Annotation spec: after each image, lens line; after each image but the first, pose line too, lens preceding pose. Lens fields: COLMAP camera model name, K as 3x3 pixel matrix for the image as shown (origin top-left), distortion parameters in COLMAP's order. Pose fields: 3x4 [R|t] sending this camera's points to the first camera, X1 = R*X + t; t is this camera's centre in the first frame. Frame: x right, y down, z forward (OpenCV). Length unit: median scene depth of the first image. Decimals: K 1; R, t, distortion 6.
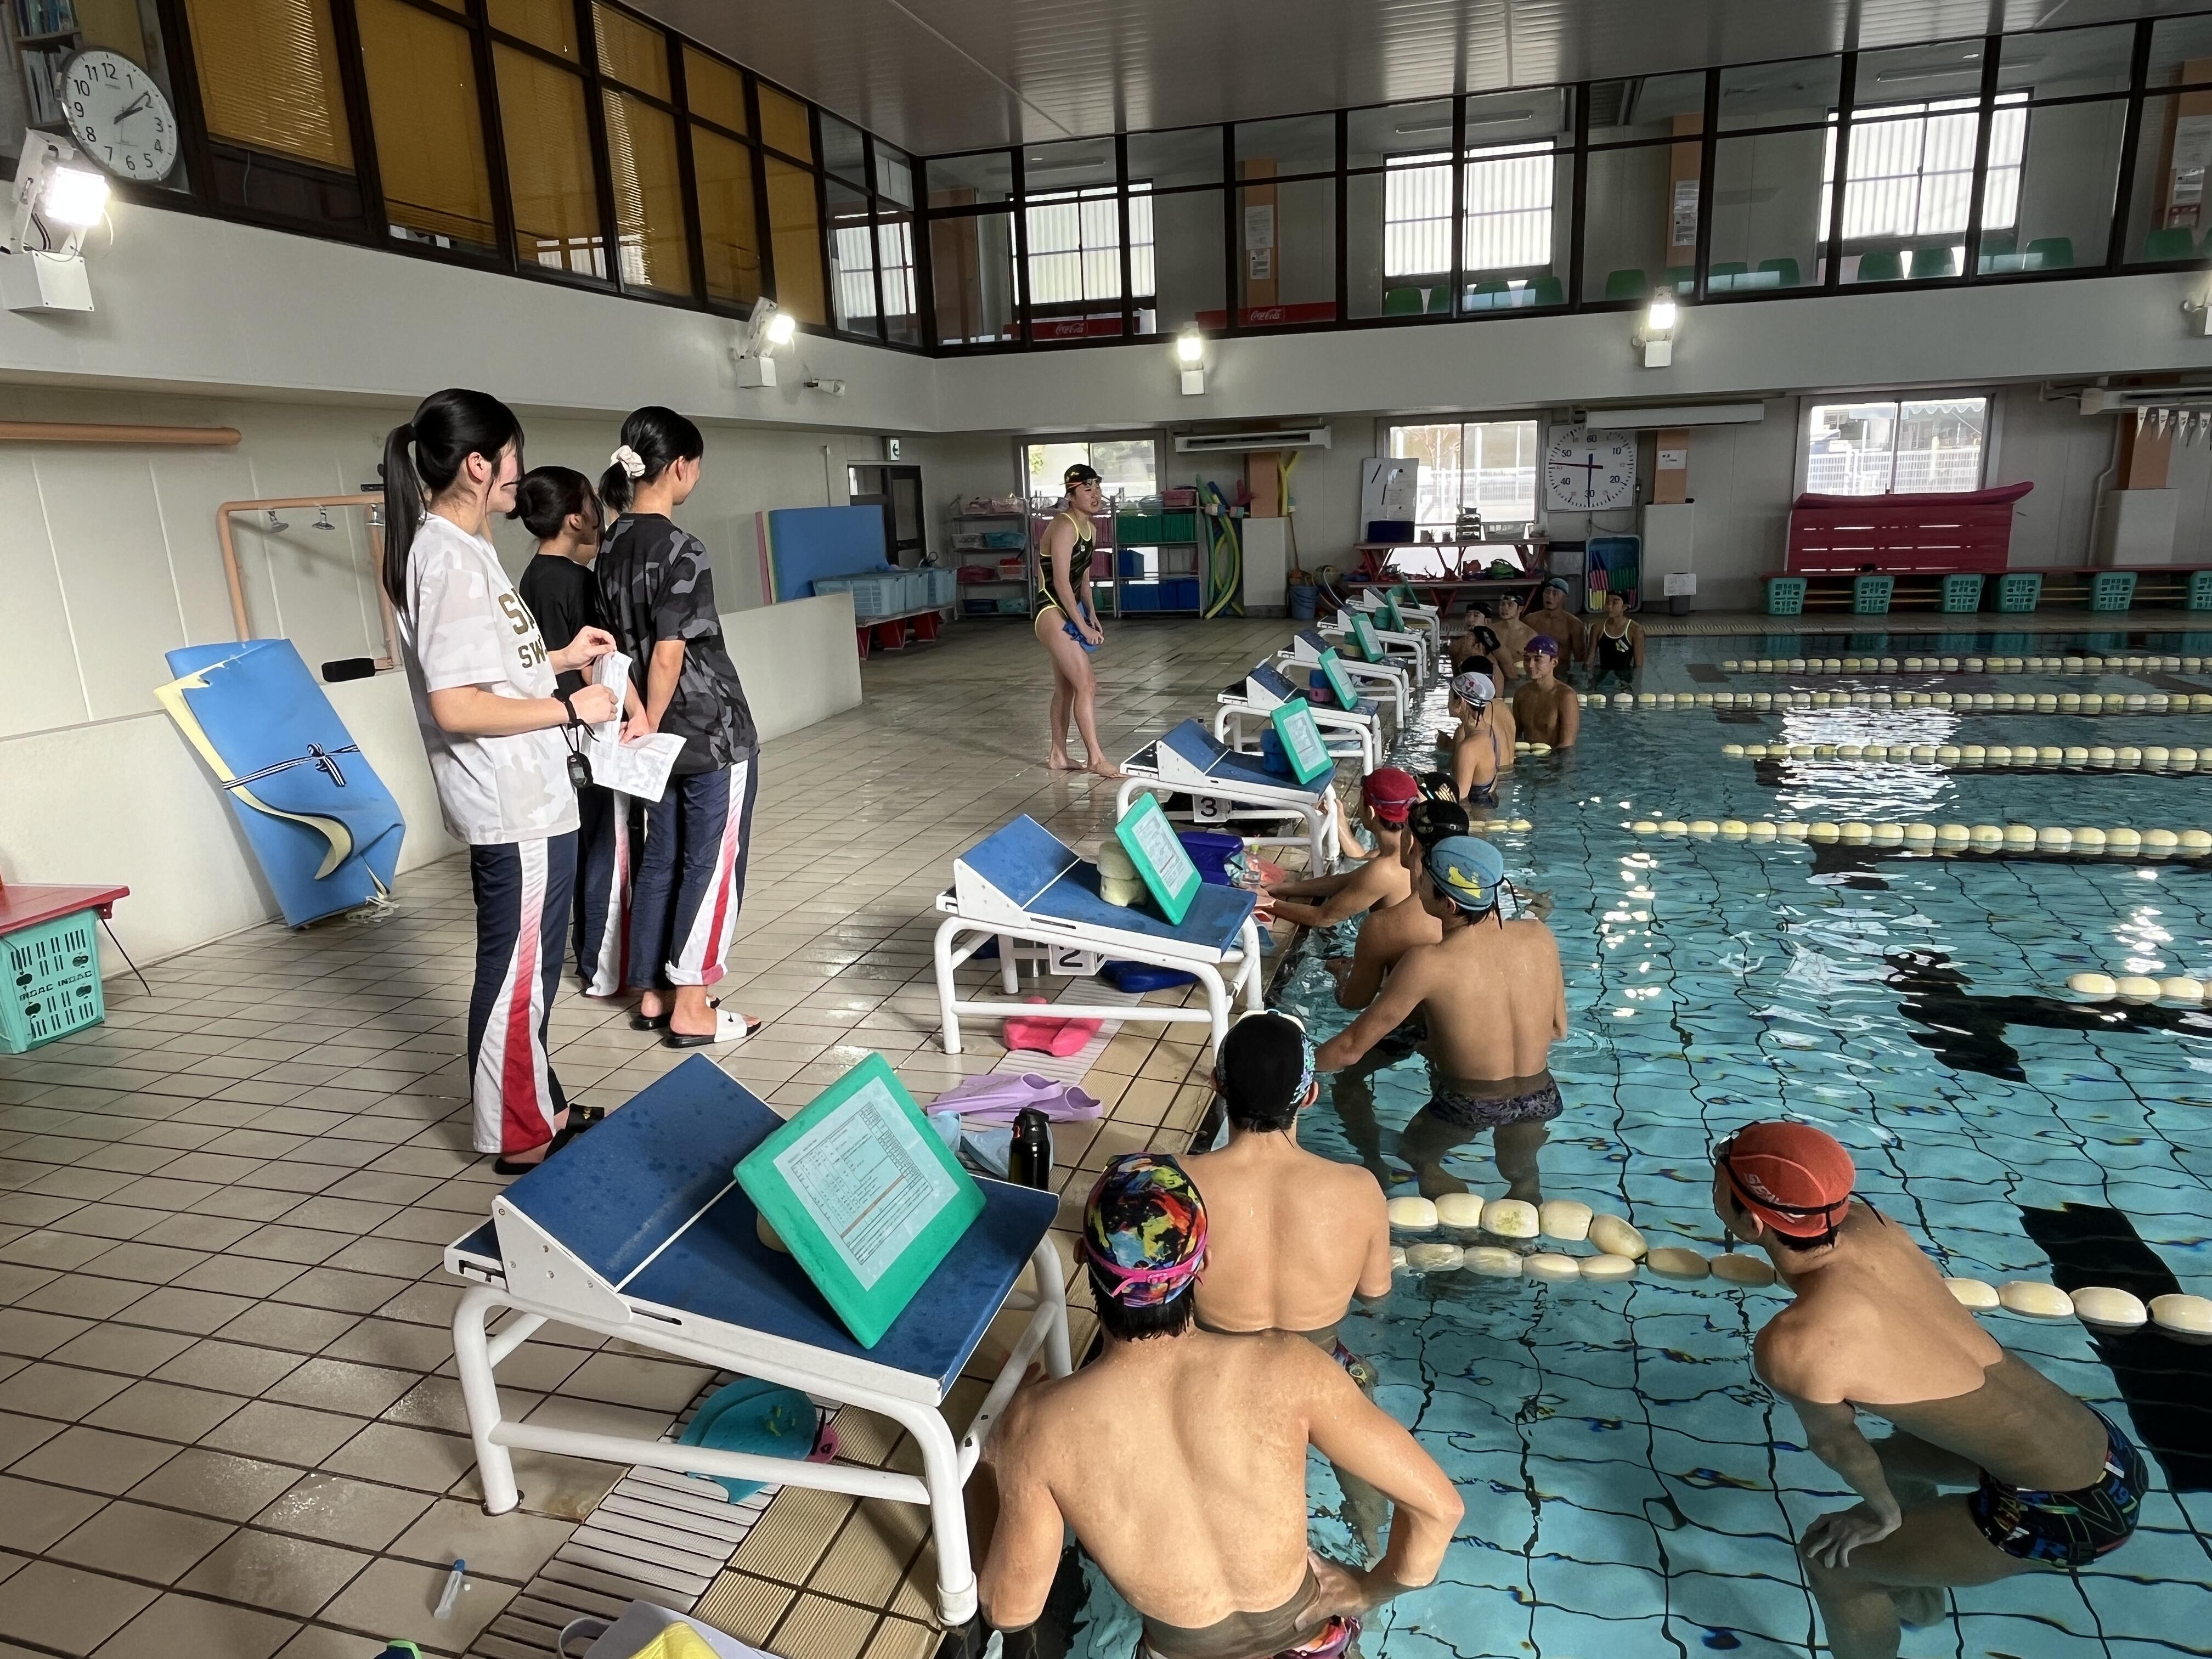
lens RADIAL K [[1363.8, 0, 1121.3], [0, 1363.8, 819.6], [0, 0, 1]] dist [-0.002875, -0.001611]
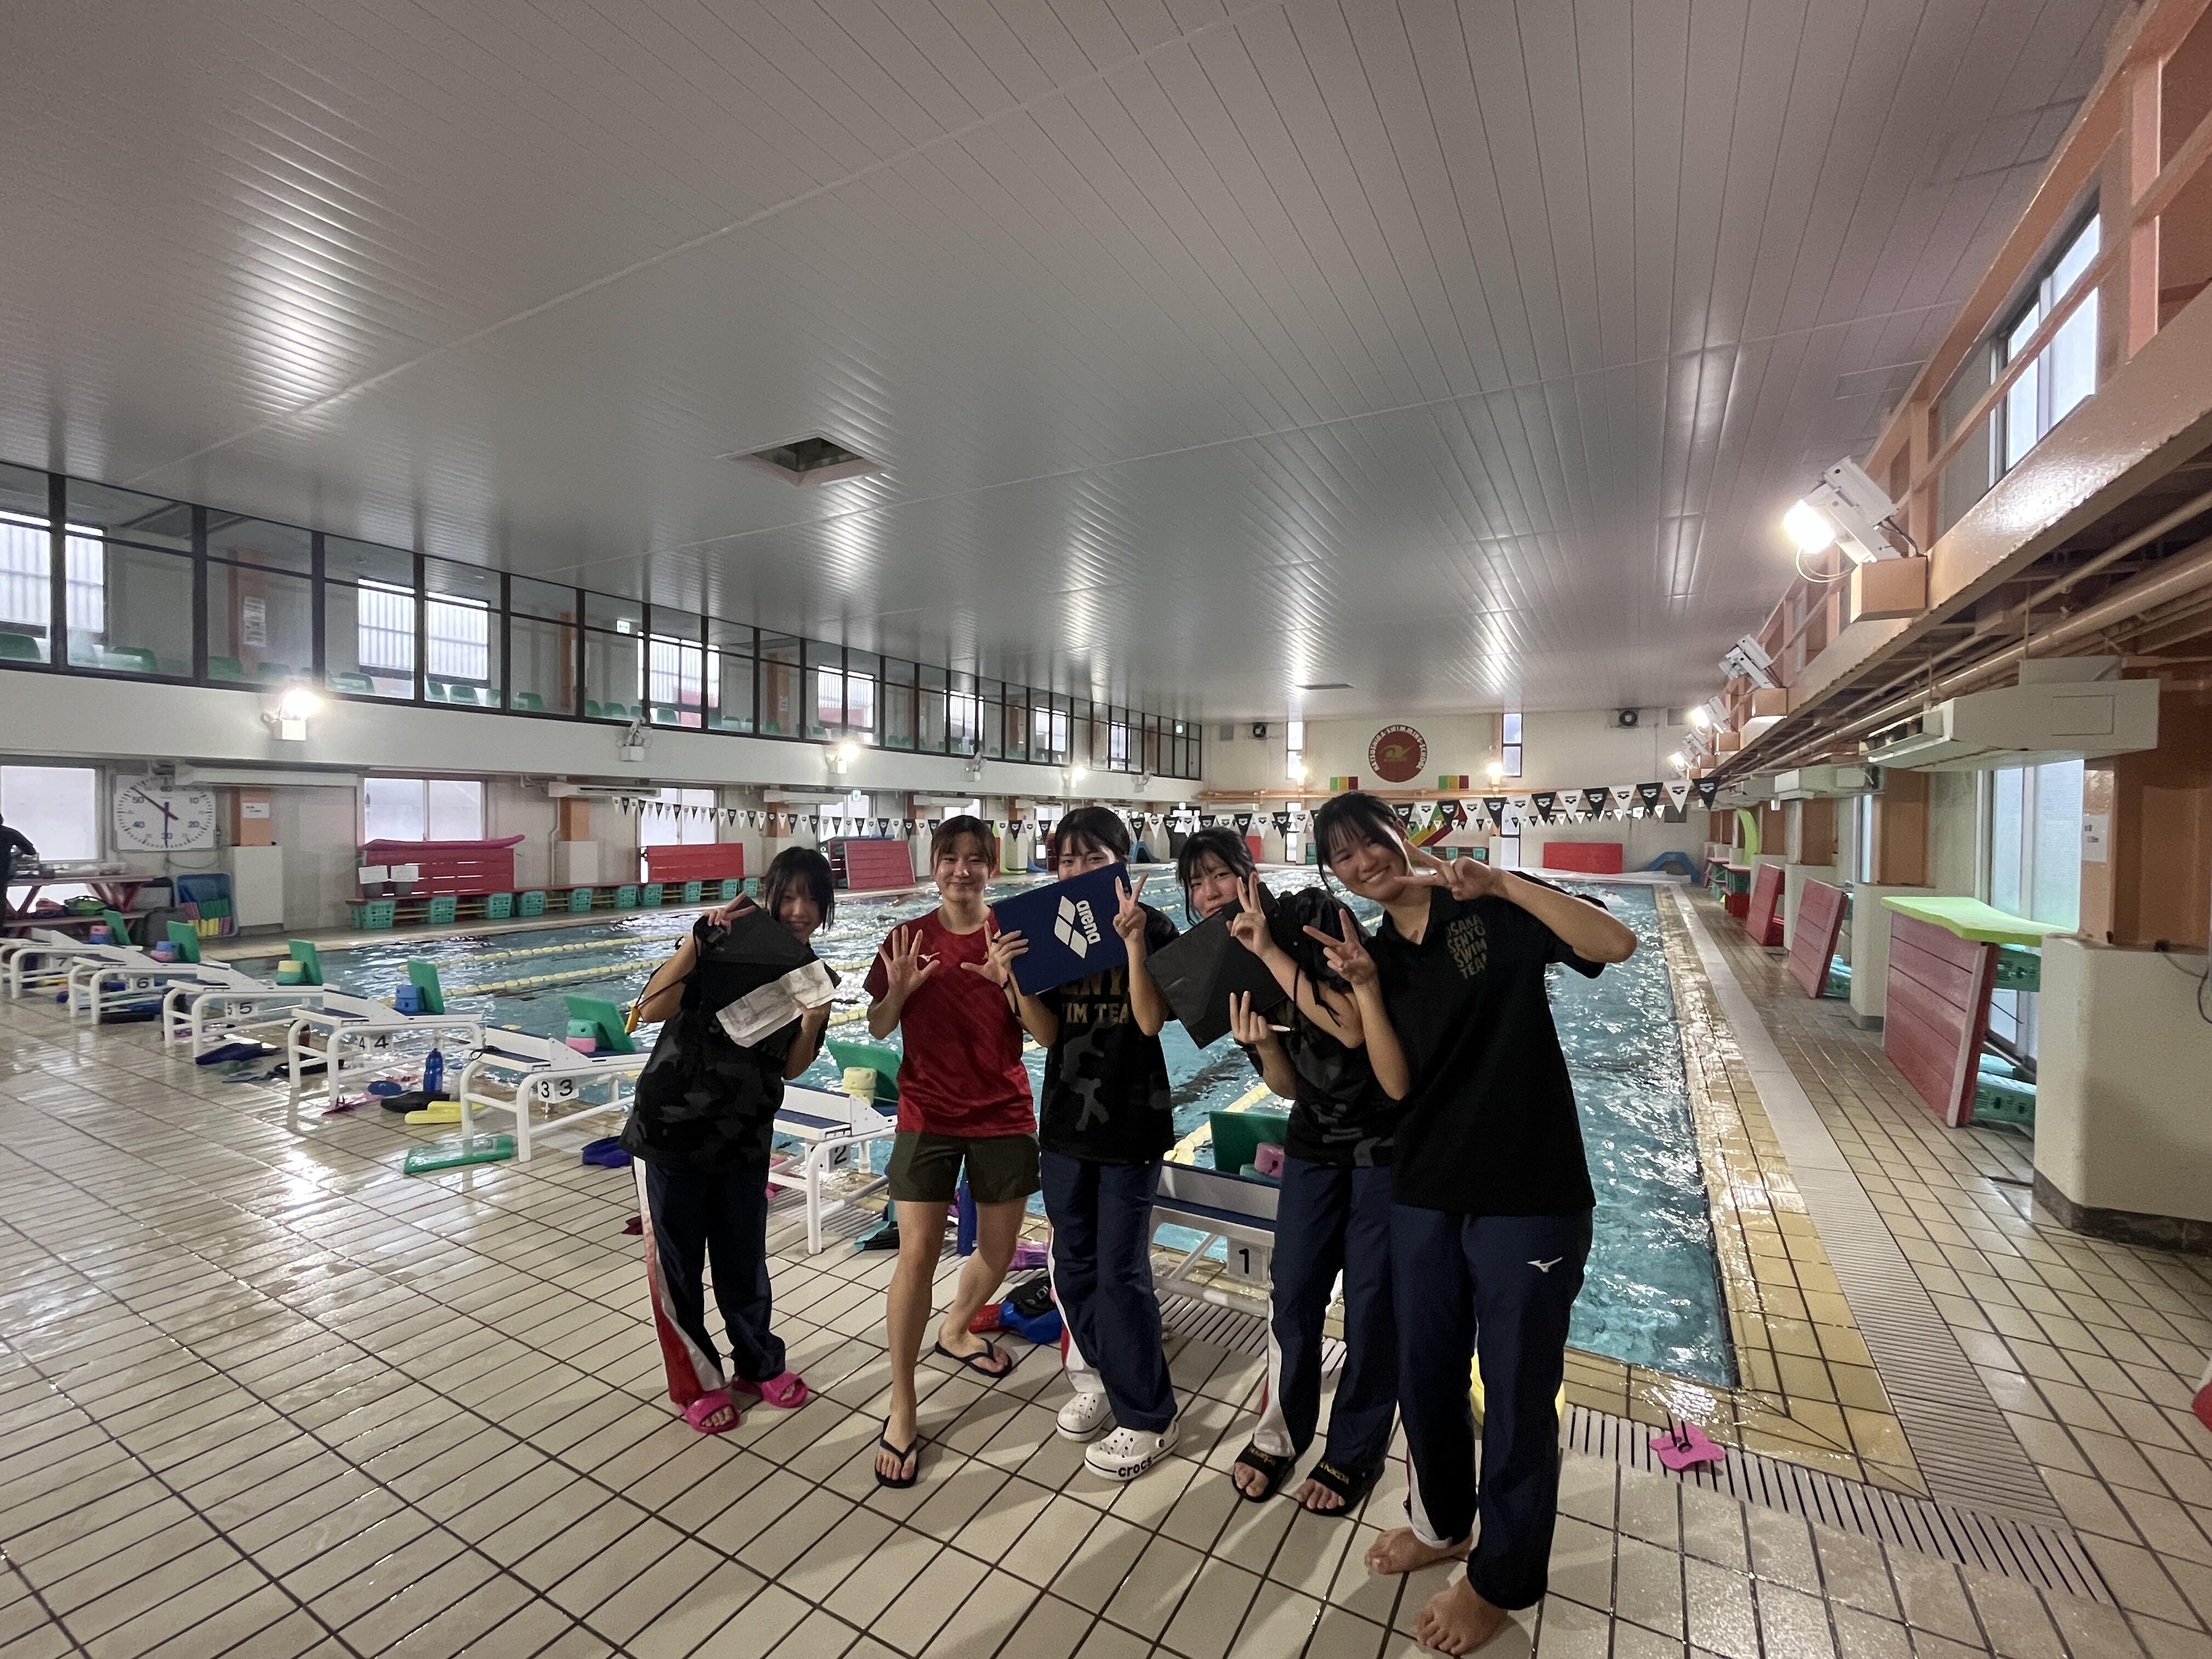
lens RADIAL K [[958.2, 0, 1108.1], [0, 958.2, 828.5], [0, 0, 1]] dist [-0.000506, 0.000673]
pose [[0.226499, 0.029749, 0.973557, -0.277357], [0.214120, 0.973561, -0.079565, -0.018133], [-0.950184, 0.226480, 0.214141, 0.102743]]
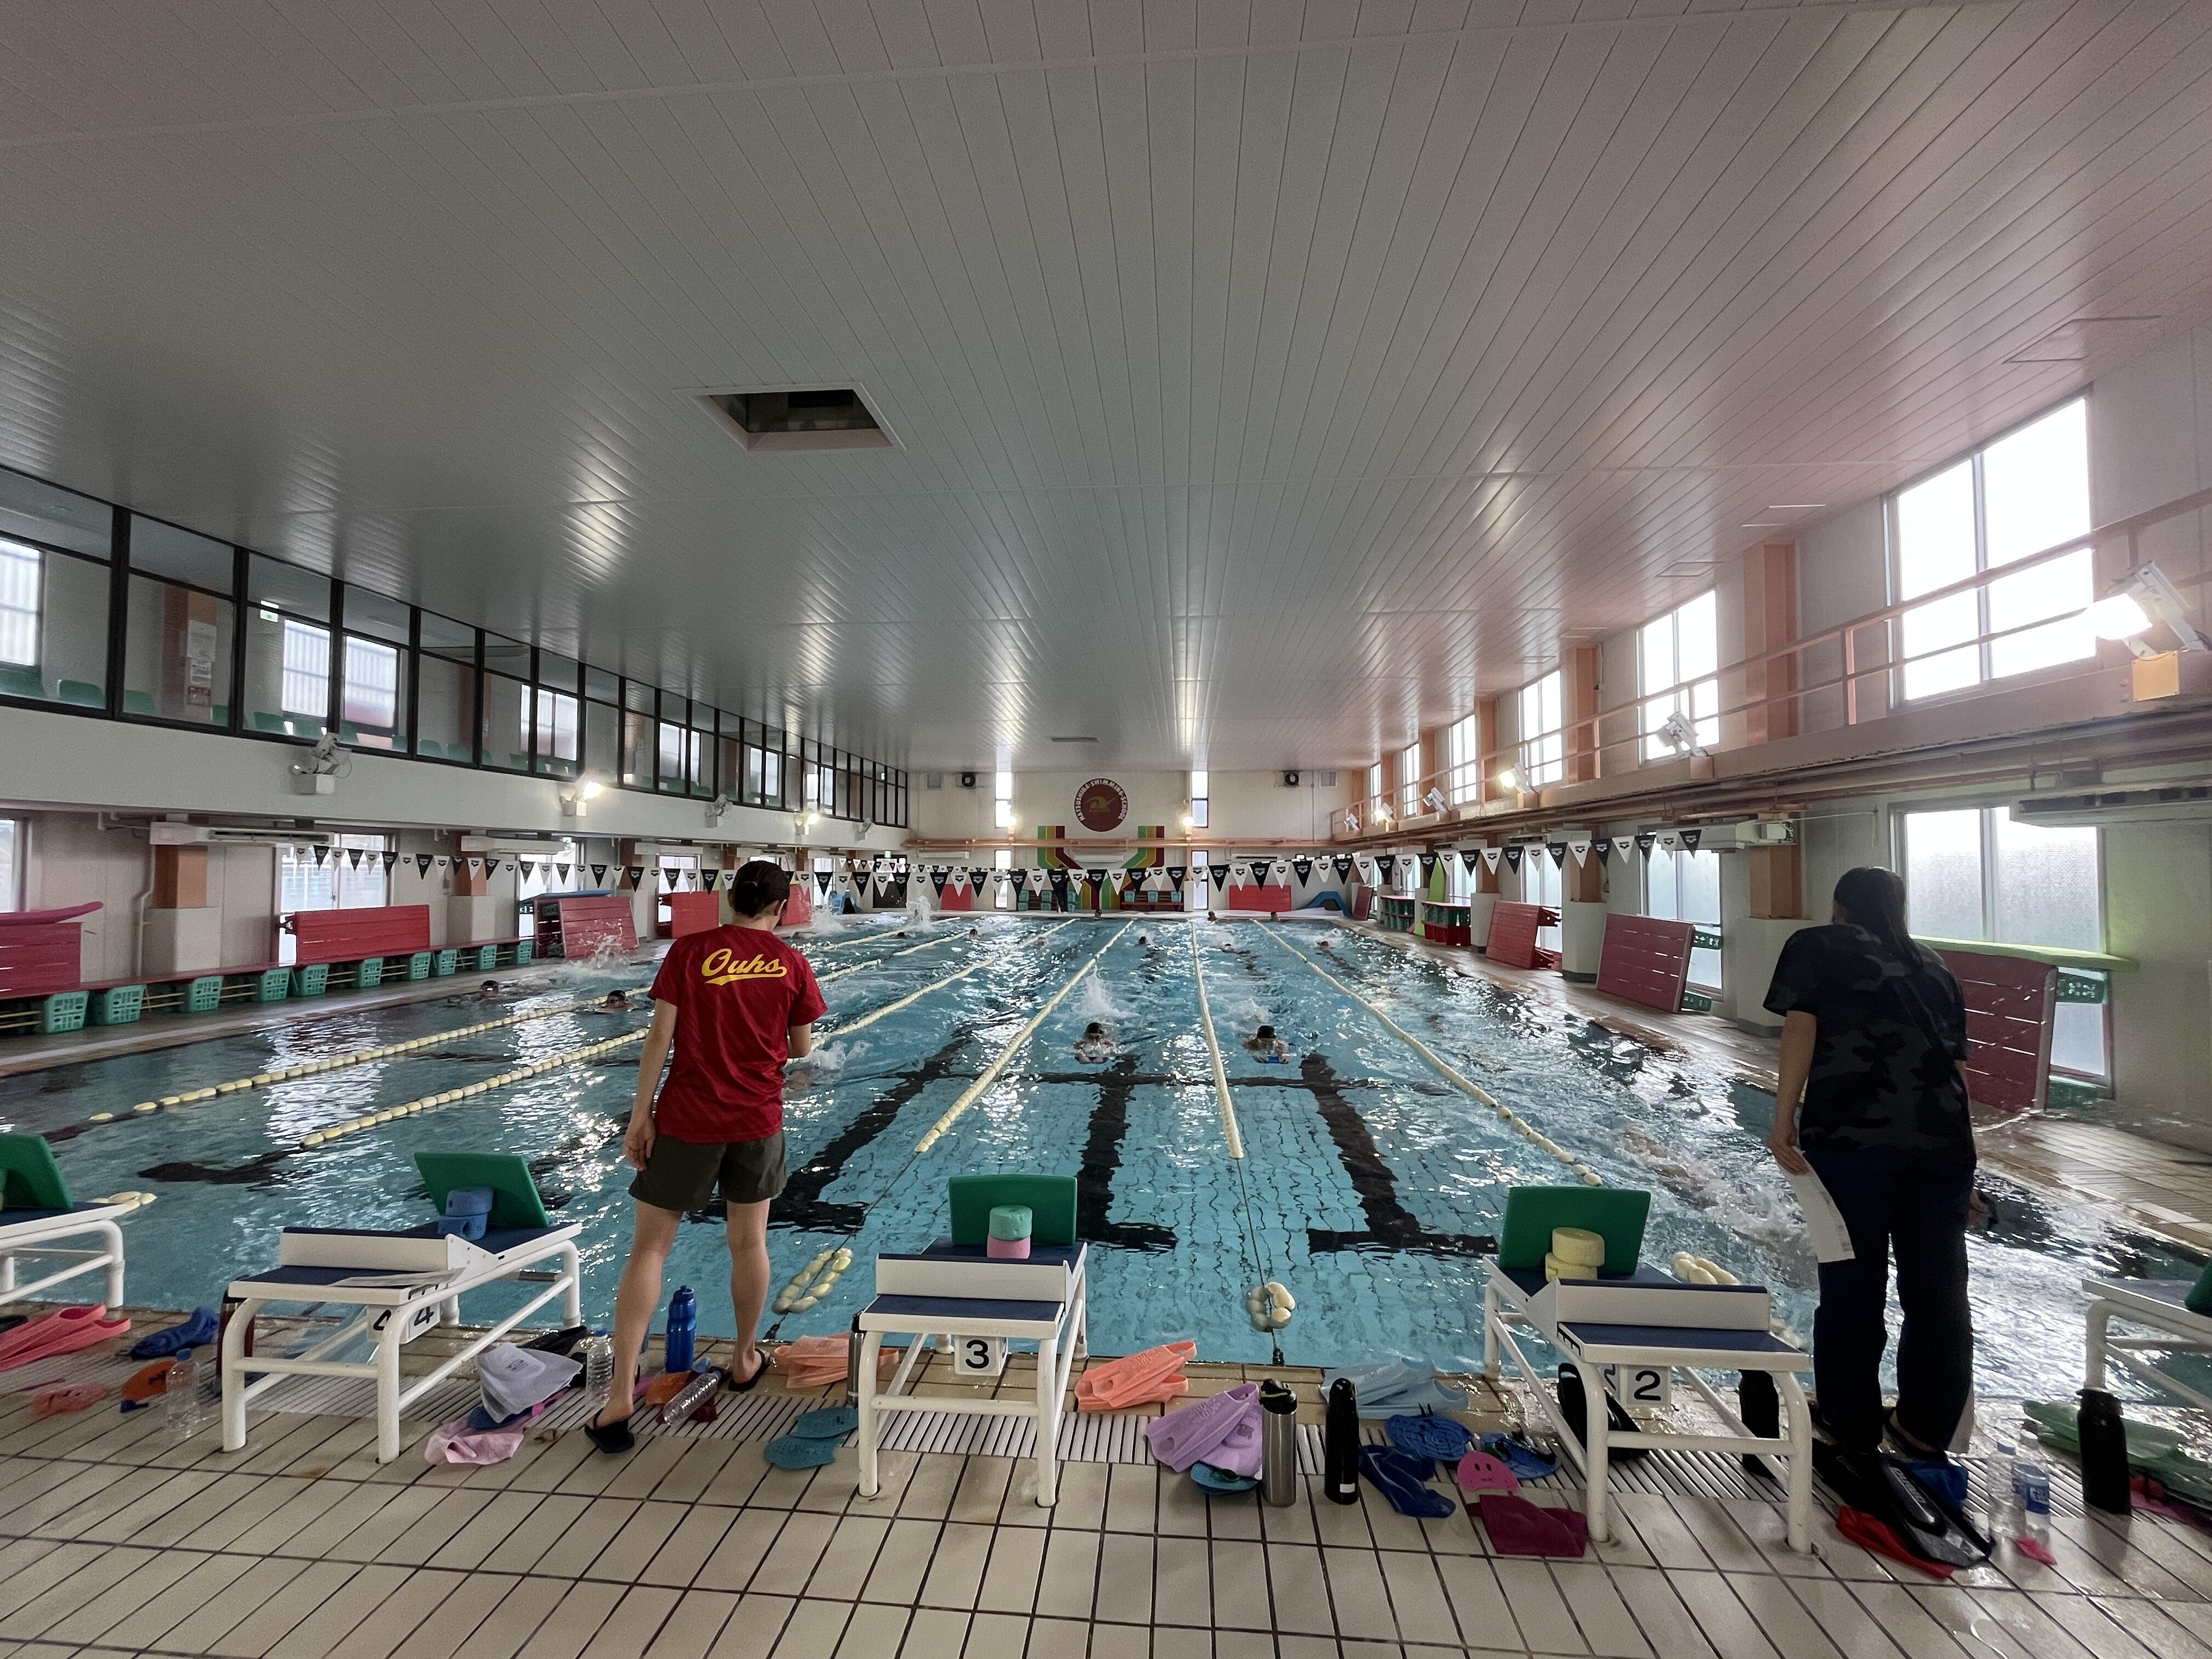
lens RADIAL K [[915.5, 0, 1105.5], [0, 915.5, 837.9], [0, 0, 1]] dist [0.000294, -0.000224]
pose [[-0.185581, 0.068248, 0.980256, -0.183746], [0.238094, 0.970981, -0.022527, -0.094282], [-0.953347, 0.229212, -0.196445, 0.383701]]
